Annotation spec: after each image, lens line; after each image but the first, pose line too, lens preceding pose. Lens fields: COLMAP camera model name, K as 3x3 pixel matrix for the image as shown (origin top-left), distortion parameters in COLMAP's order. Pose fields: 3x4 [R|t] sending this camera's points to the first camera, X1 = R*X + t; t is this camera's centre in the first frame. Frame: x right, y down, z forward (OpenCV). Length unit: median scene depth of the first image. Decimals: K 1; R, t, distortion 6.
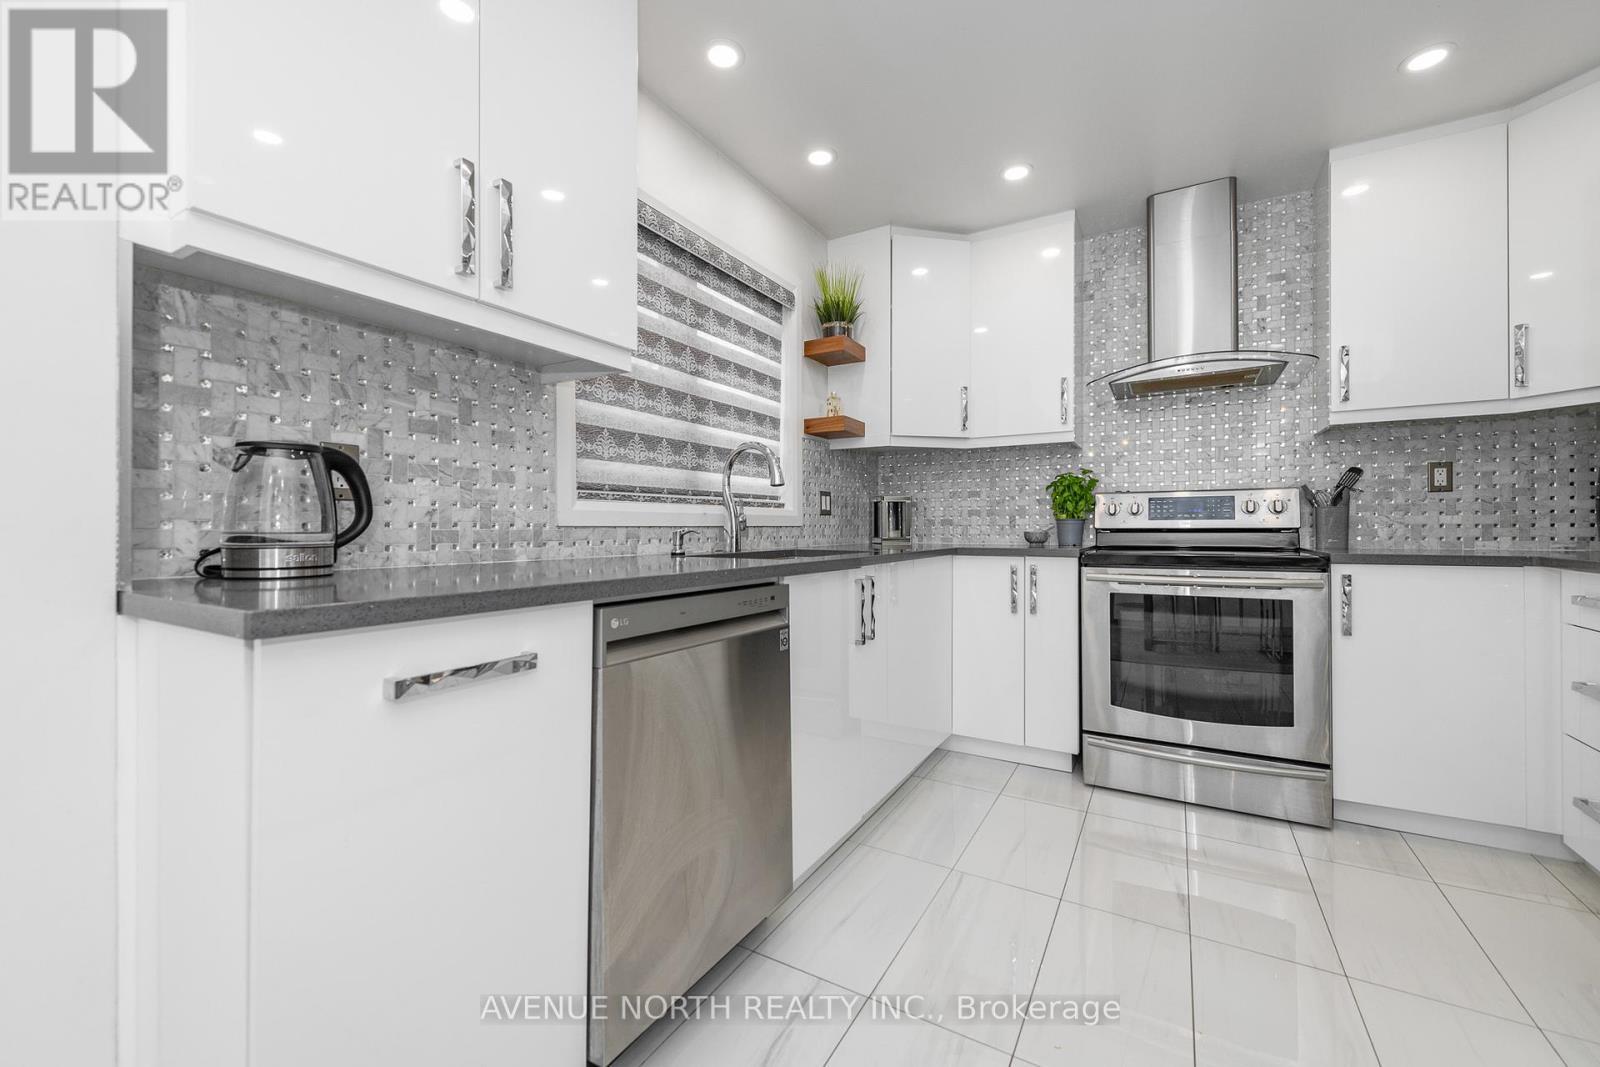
lens RADIAL K [[628.4, 0, 806.2], [0, 628.4, 527.7], [0, 0, 1]] dist [0.008991, -0.002396]
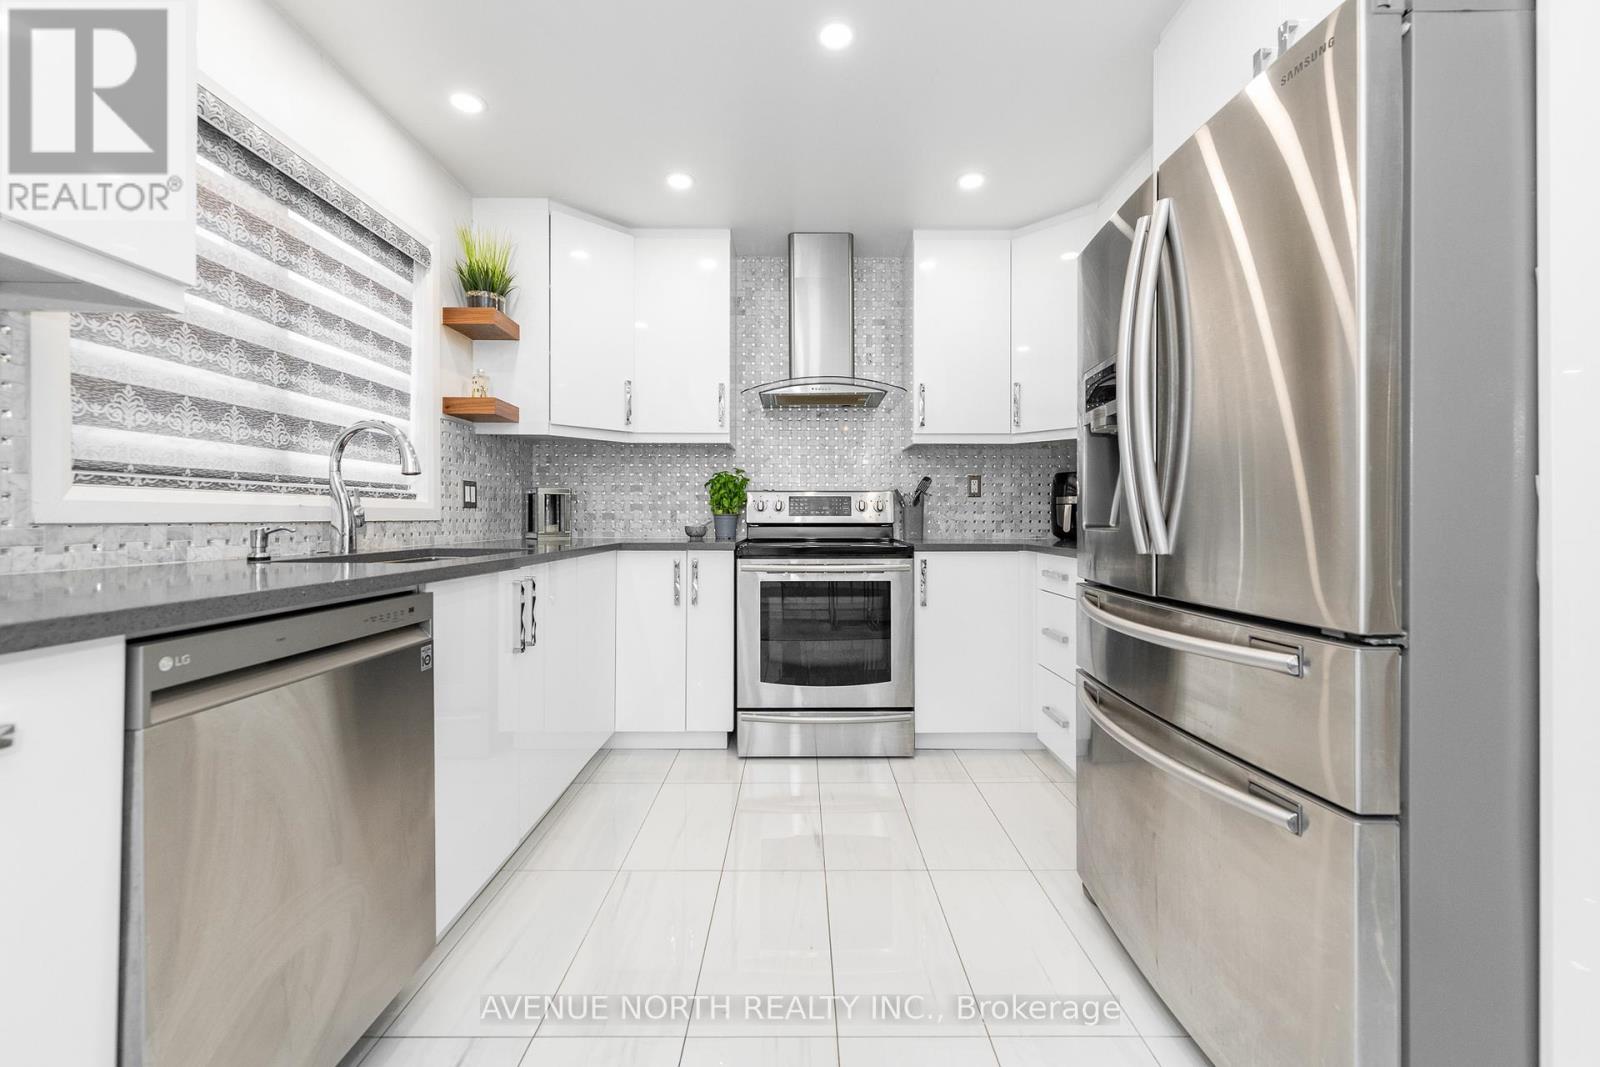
lens RADIAL K [[628.4, 0, 794.1], [0, 628.4, 519.0], [0, 0, 1]] dist [0.008991, -0.002396]
pose [[0.867383, 0.002632, 0.497634, -0.018803], [-0.002755, 0.999996, -0.000487, -0.007060], [-0.497633, -0.000949, 0.867387, 0.006140]]
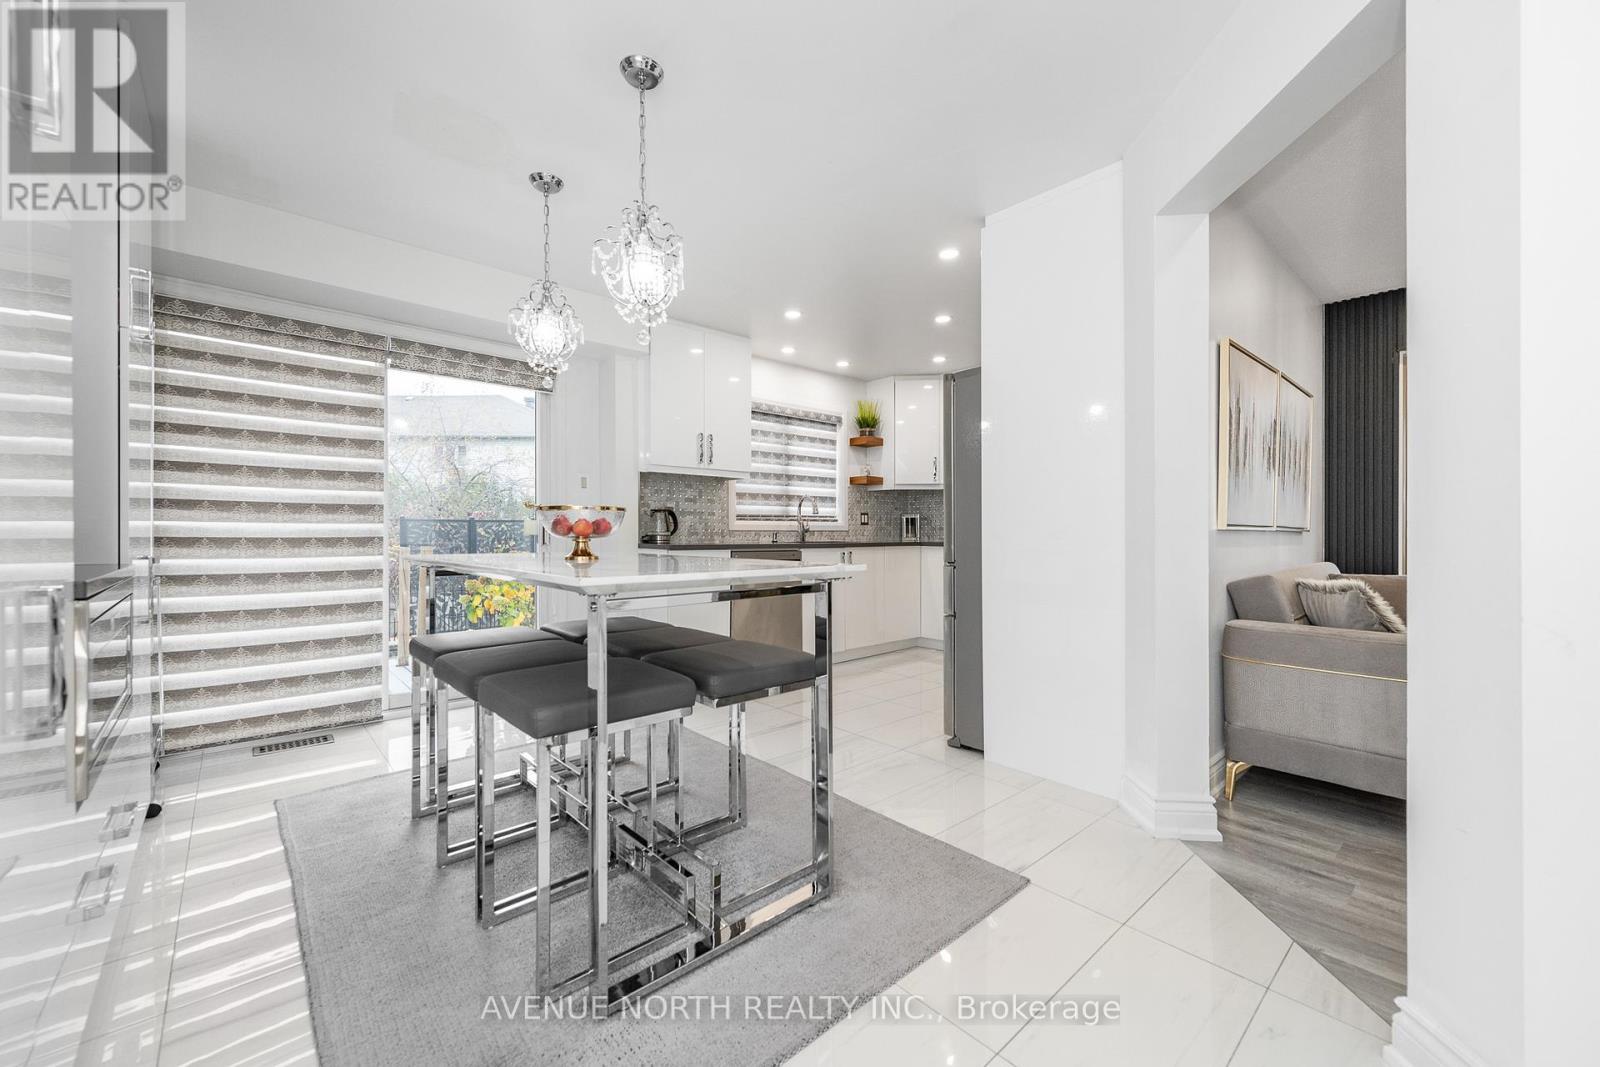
lens RADIAL K [[628.4, 0, 801.6], [0, 628.4, 539.4], [0, 0, 1]] dist [0.008991, -0.002396]
pose [[0.946909, 0.006810, -0.321429, 0.629985], [-0.003587, 0.999937, 0.010617, 0.006093], [0.321481, -0.008900, 0.946874, -1.200625]]
